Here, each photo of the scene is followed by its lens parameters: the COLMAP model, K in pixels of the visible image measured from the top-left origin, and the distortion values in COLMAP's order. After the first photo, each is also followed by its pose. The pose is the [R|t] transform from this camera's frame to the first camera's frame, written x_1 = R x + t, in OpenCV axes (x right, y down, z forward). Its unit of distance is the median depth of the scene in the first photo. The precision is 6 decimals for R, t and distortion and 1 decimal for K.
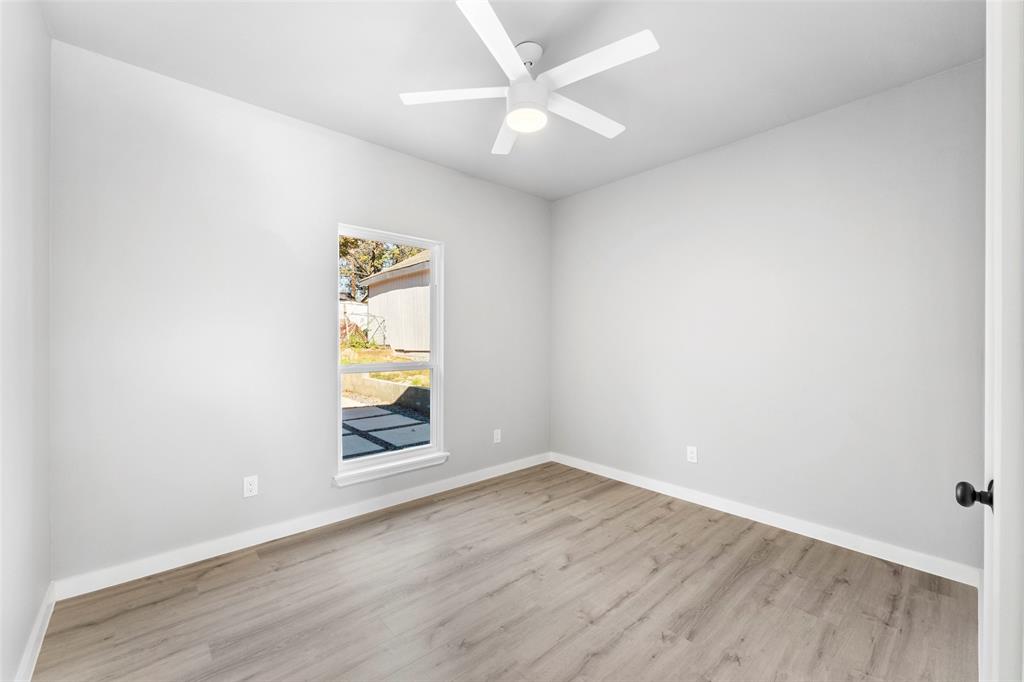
lens RADIAL K [[410.5, 0, 505.0], [0, 410.5, 341.5], [0, 0, 1]] dist [-0.000642, 0.000039]
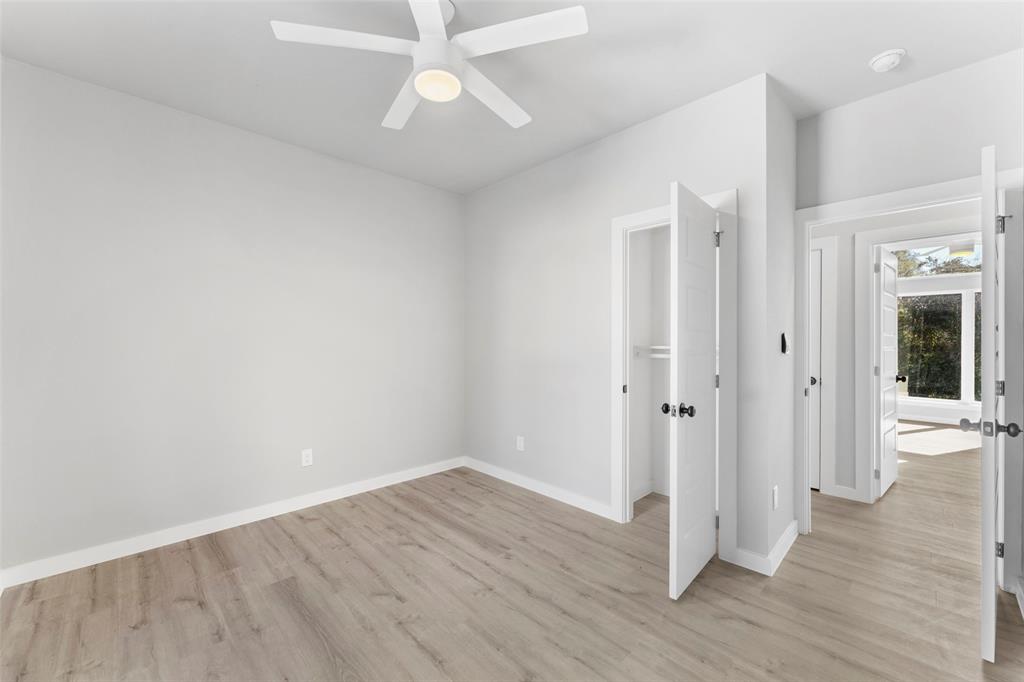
lens RADIAL K [[410.5, 0, 505.0], [0, 410.5, 341.5], [0, 0, 1]] dist [-0.000642, 0.000039]
pose [[-0.042521, -0.003421, 0.999090, -0.652619], [0.005096, 0.999980, 0.003641, 0.005141], [-0.999083, 0.005247, -0.042503, 0.728067]]
